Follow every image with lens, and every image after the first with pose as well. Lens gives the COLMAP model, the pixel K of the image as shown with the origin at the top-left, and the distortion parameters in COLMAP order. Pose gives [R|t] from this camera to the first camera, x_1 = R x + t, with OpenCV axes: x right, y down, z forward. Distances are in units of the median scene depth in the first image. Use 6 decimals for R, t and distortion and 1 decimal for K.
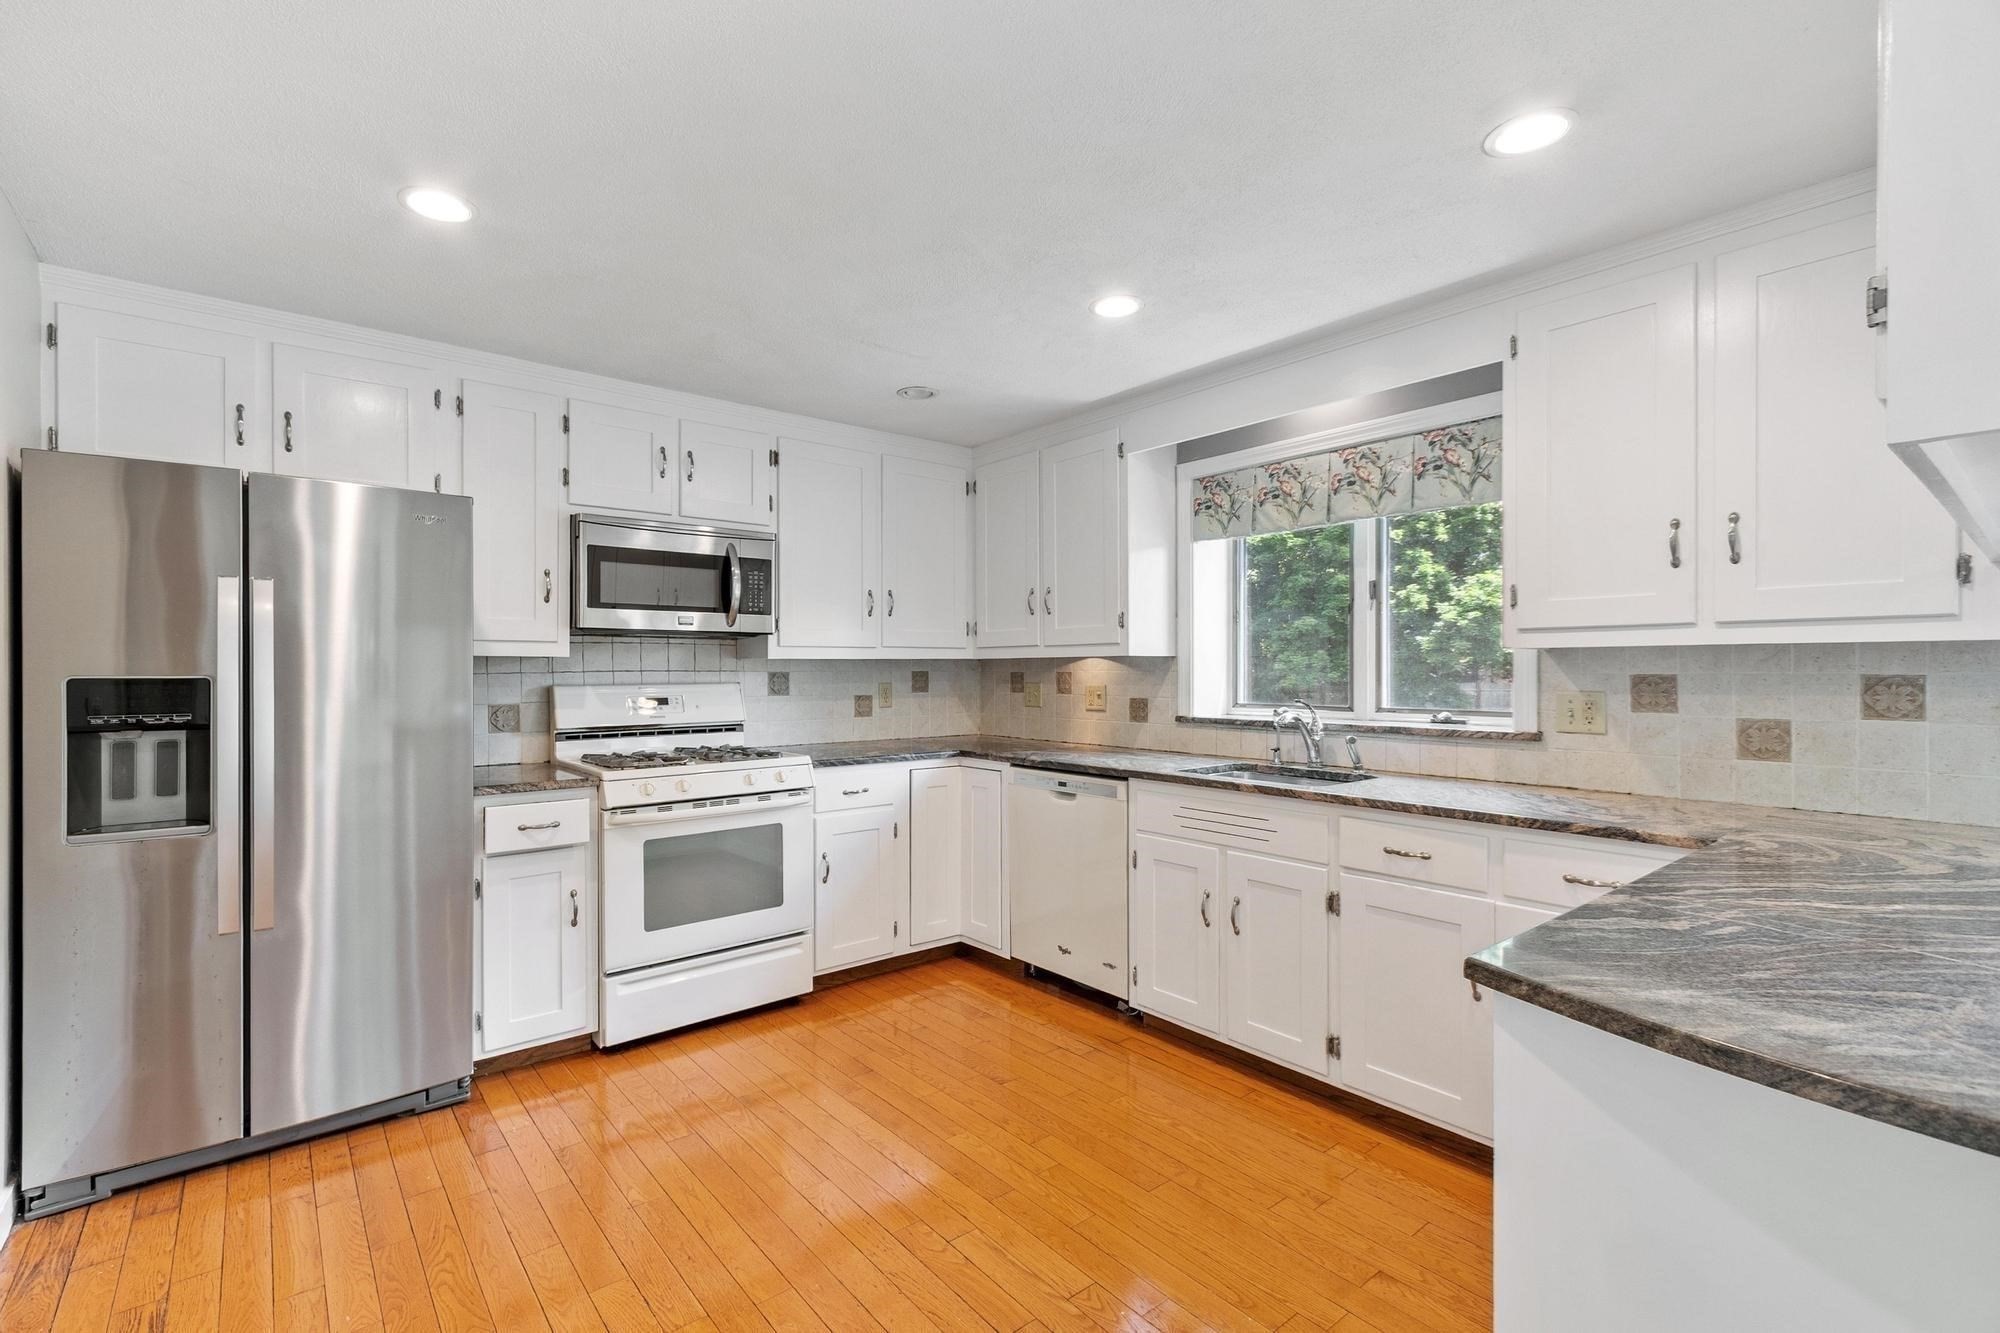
lens RADIAL K [[886.2, 0, 928.8], [0, 886.2, 670.0], [0, 0, 1]] dist [0.003518, 0.000436]
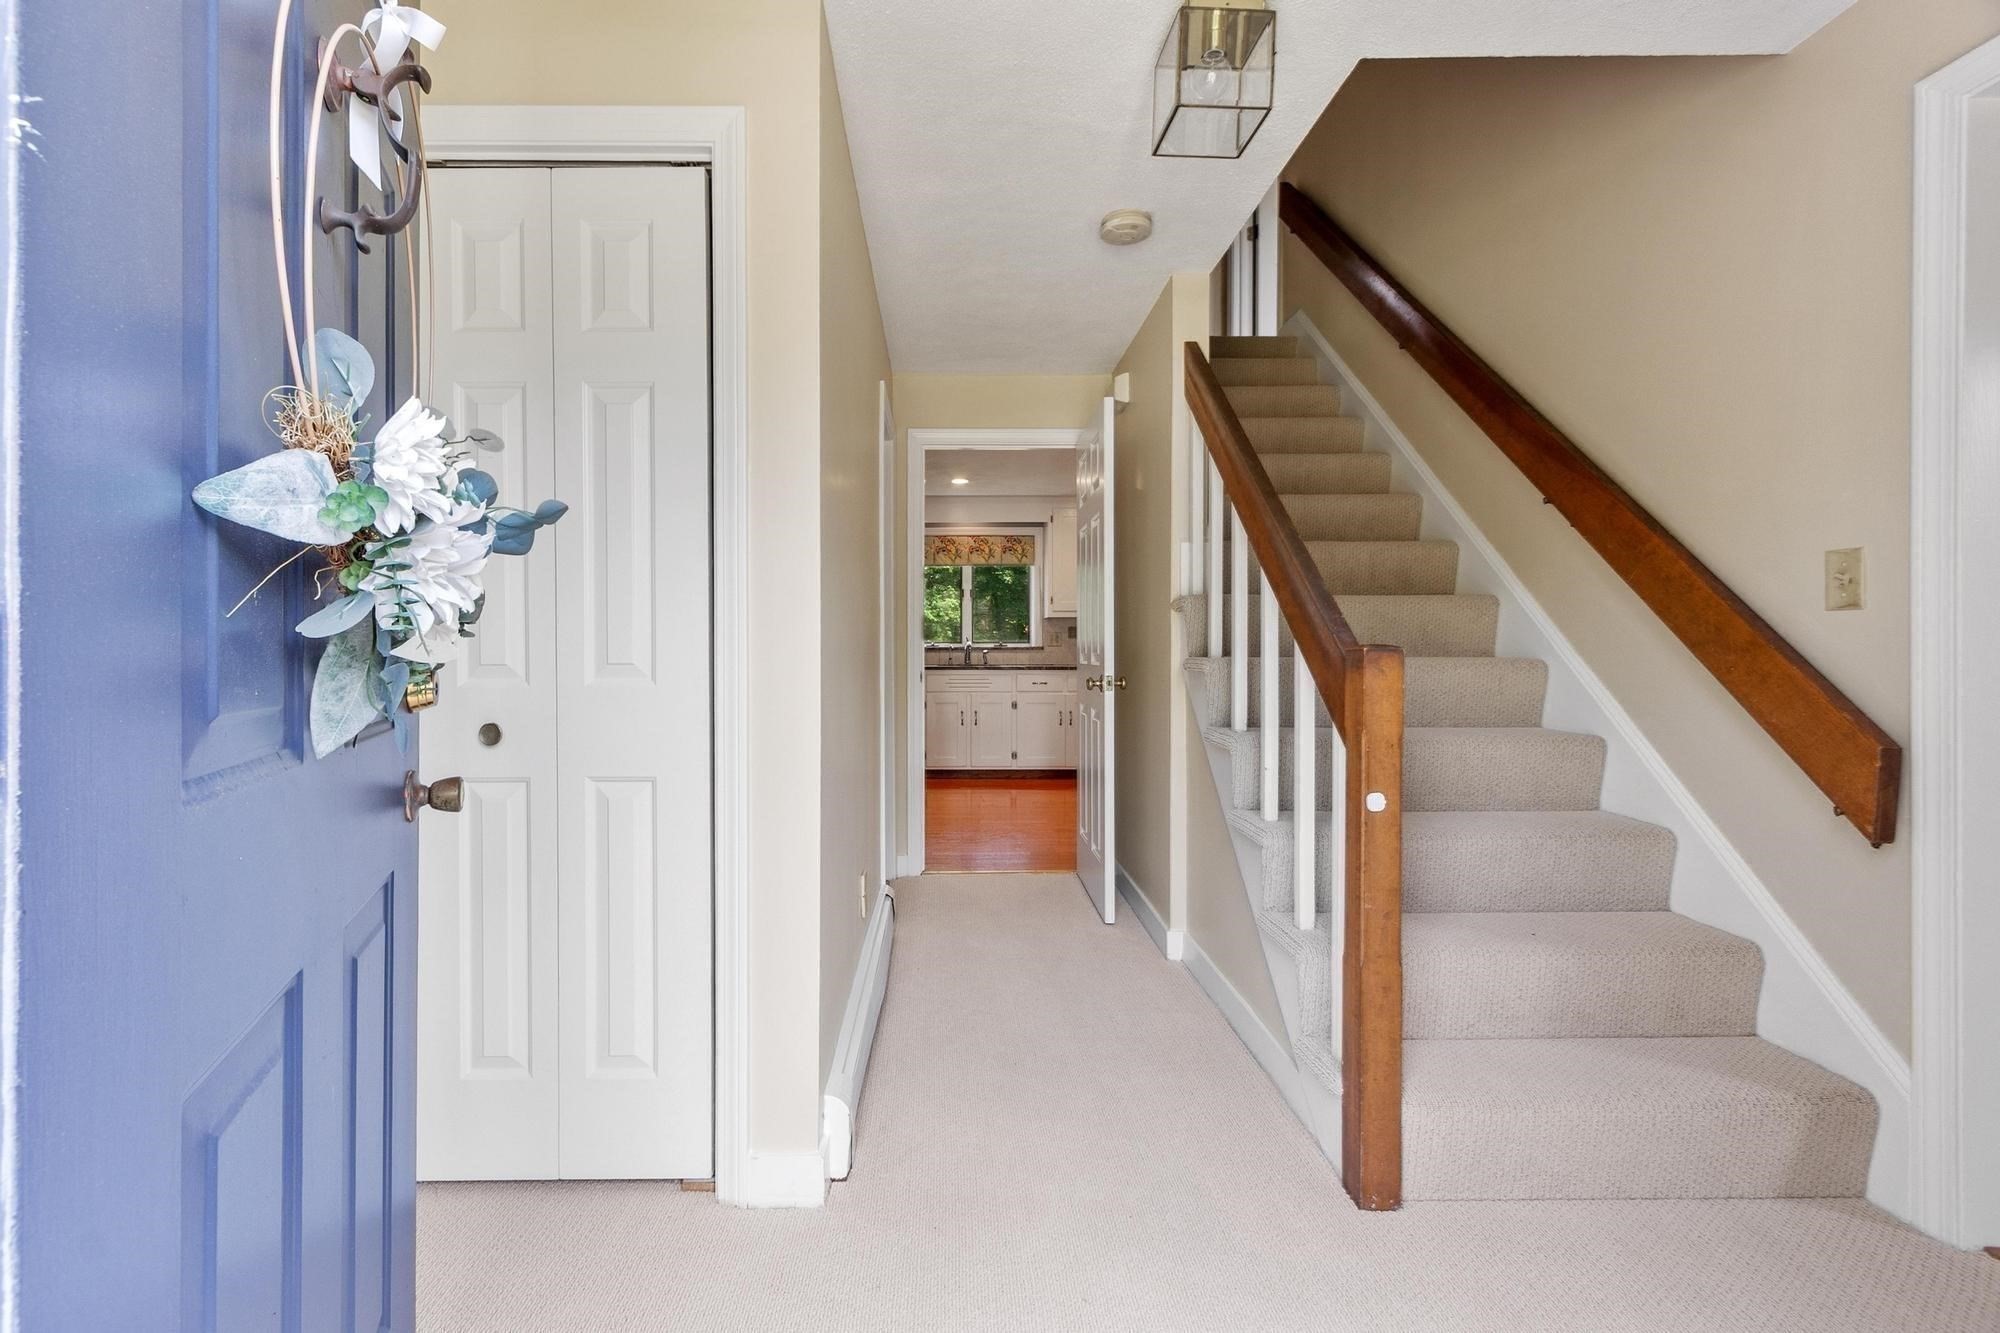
lens RADIAL K [[886.2, 0, 941.2], [0, 886.2, 650.2], [0, 0, 1]] dist [0.003518, 0.000436]
pose [[0.601818, -0.002917, 0.798628, -1.511020], [0.000340, 0.999994, 0.003396, 0.058957], [-0.798634, -0.001772, 0.601815, -0.403891]]
